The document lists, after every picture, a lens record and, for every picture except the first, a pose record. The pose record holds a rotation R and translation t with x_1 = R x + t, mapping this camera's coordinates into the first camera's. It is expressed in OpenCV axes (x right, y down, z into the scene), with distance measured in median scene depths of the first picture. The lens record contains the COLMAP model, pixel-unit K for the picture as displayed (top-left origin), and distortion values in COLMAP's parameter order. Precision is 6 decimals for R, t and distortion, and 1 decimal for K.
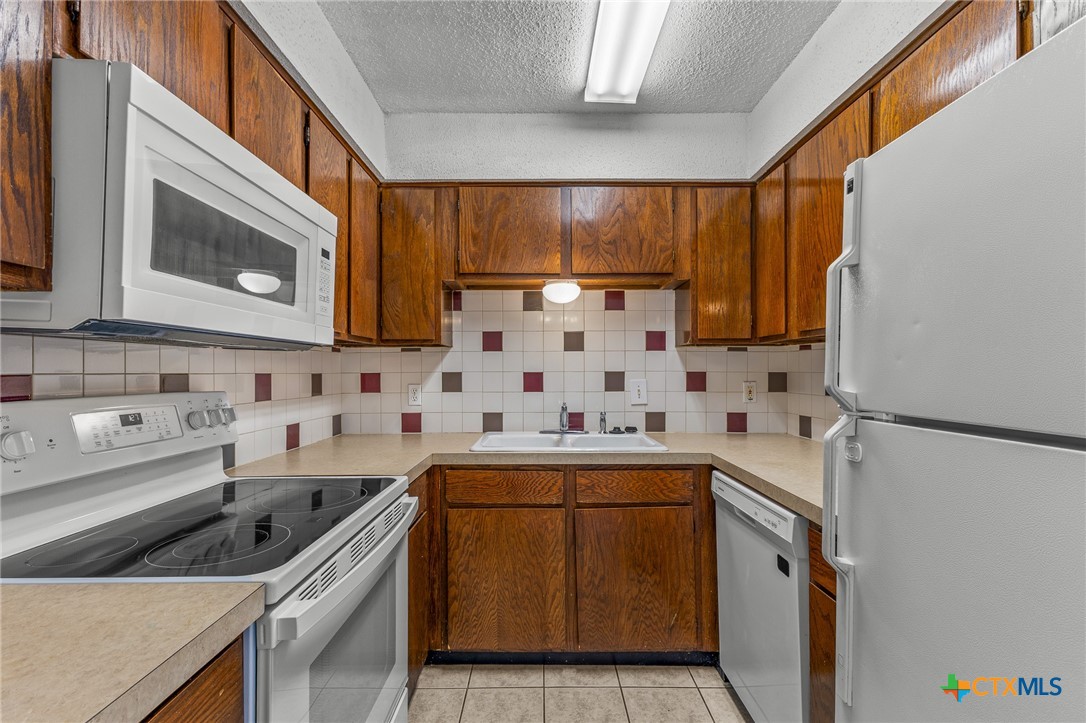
lens RADIAL K [[468.8, 0, 537.5], [0, 468.8, 369.8], [0, 0, 1]] dist [0.011260, -0.001927]
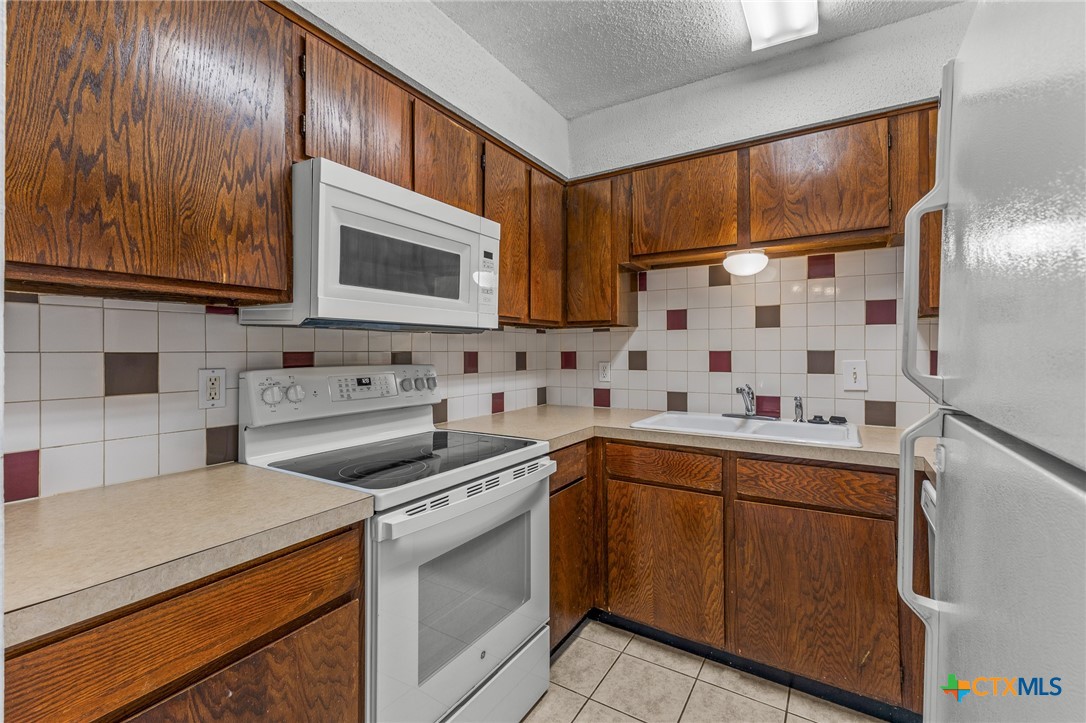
lens RADIAL K [[468.8, 0, 542.5], [0, 468.8, 349.8], [0, 0, 1]] dist [0.011260, -0.001927]
pose [[0.848748, 0.000931, -0.528797, 0.247192], [0.000644, 0.999996, 0.002794, -0.000418], [0.528797, -0.002712, 0.848744, 0.018071]]
